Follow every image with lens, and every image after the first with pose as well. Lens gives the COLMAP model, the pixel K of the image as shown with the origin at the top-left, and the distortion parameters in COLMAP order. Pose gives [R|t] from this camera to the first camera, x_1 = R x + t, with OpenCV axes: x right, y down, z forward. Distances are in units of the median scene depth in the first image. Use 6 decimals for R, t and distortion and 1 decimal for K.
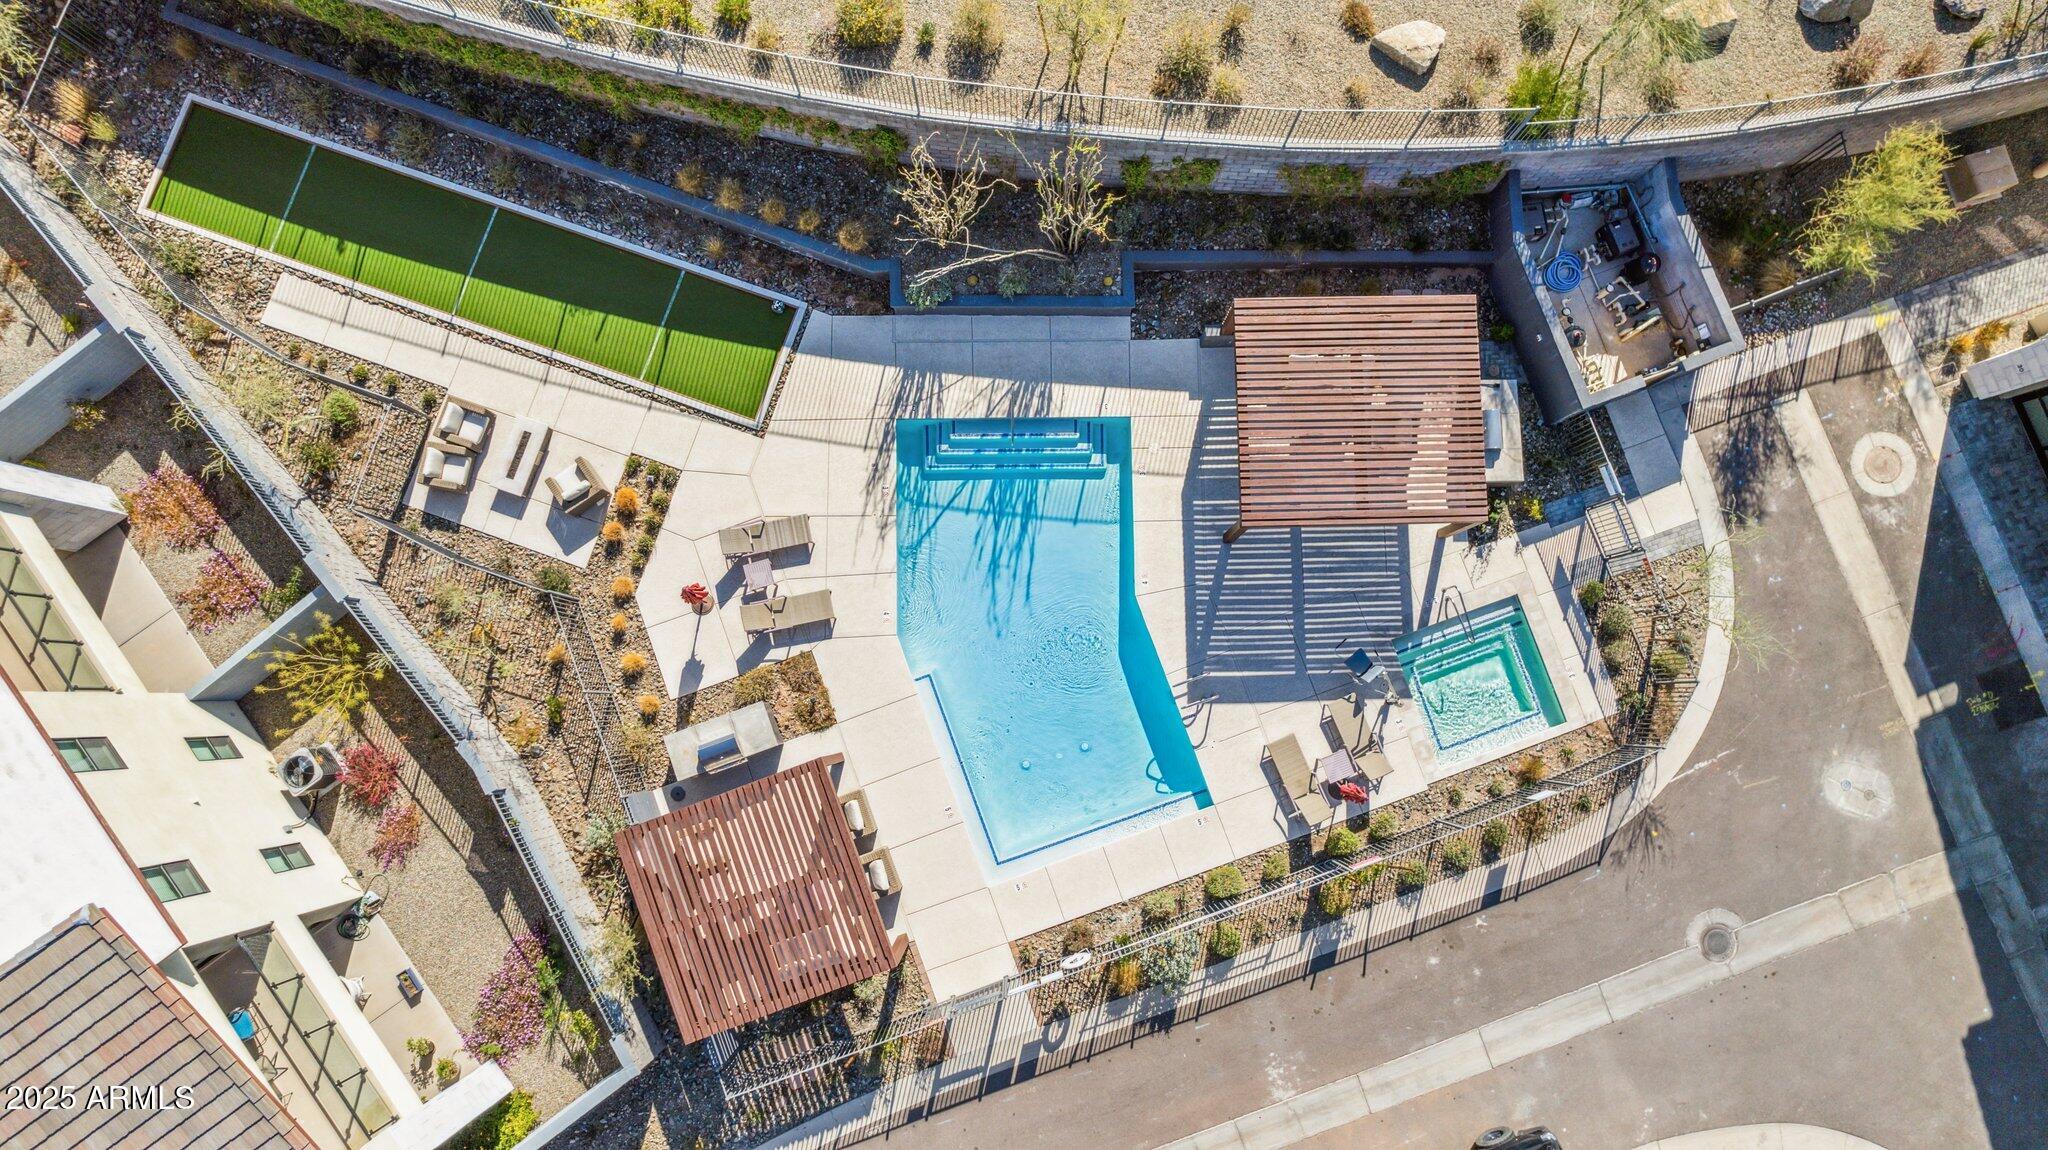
lens RADIAL K [[1336.9, 0, 1022.1], [0, 1336.9, 572.4], [0, 0, 1]] dist [-0.061967, 0.045237]
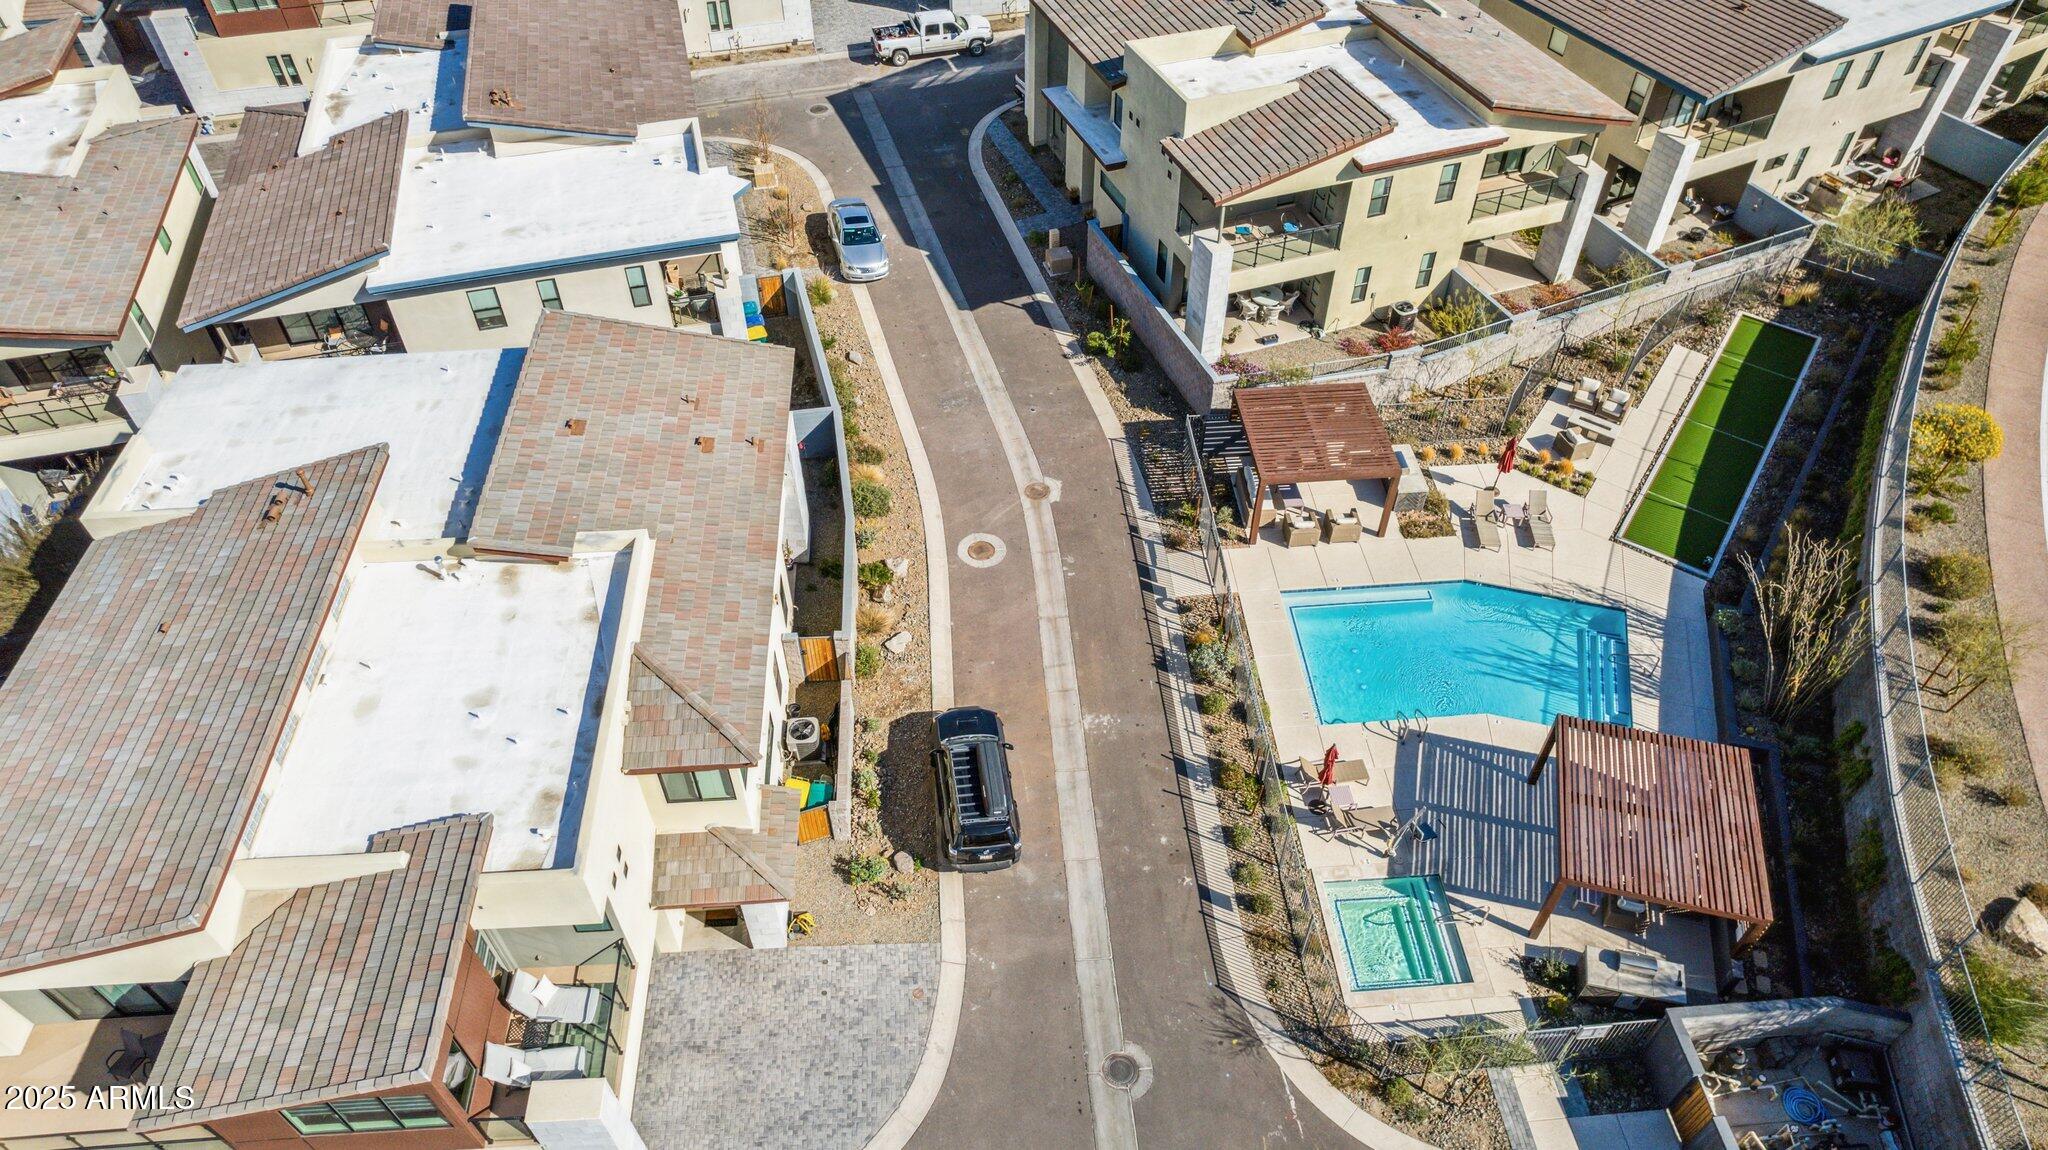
lens RADIAL K [[1336.9, 0, 1020.6], [0, 1336.9, 583.0], [0, 0, 1]] dist [-0.061967, 0.045237]
pose [[-0.270799, 0.696477, -0.664520, 0.961227], [-0.958633, -0.132228, 0.252067, 0.141654], [0.087691, 0.705291, 0.703474, -0.019370]]
